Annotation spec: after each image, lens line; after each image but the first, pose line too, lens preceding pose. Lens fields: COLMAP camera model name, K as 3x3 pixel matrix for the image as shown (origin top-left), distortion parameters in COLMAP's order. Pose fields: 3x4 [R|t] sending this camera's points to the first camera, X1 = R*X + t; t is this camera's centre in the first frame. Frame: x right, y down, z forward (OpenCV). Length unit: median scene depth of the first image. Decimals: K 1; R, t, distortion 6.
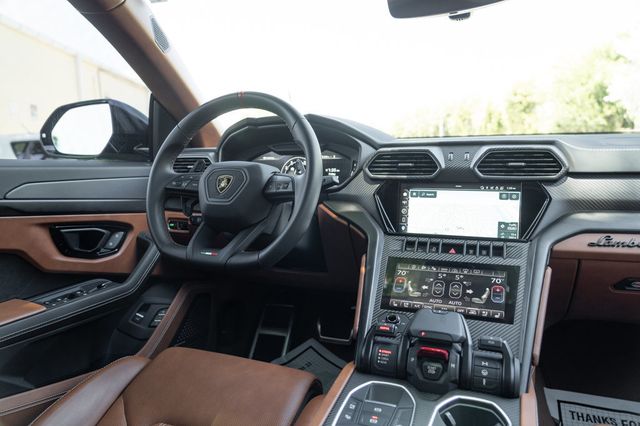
lens RADIAL K [[437.3, 0, 320.0], [0, 437.3, 213.0], [0, 0, 1]] dist [-0.016626, -0.001840]
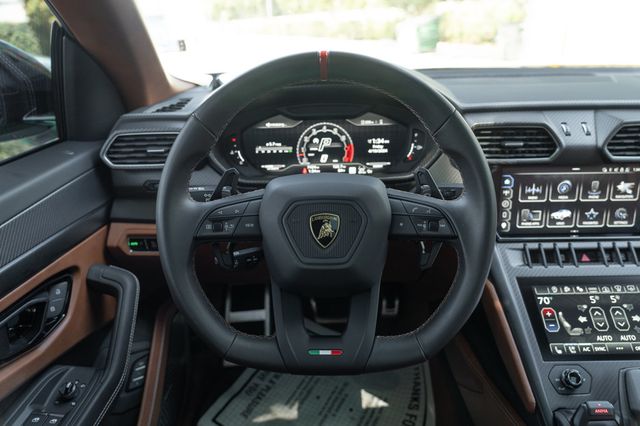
lens RADIAL K [[444.5, 0, 320.0], [0, 444.5, 213.0], [0, 0, 1]] dist [-0.003124, 0.000110]
pose [[0.929286, -0.153520, 0.335945, -0.407439], [0.057970, 0.958879, 0.277831, -0.244736], [-0.364783, -0.238710, 0.899973, 0.456287]]
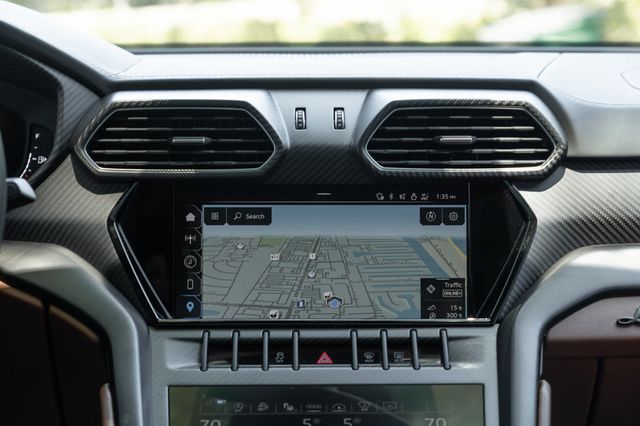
lens RADIAL K [[1433.8, 0, 320.0], [0, 1433.8, 213.0], [0, 0, 1]] dist [0.015846, 0.097781]
pose [[0.916460, -0.037057, 0.398406, -0.217884], [0.039935, 0.999202, 0.001077, -0.047749], [-0.398127, 0.014923, 0.917209, -0.206774]]
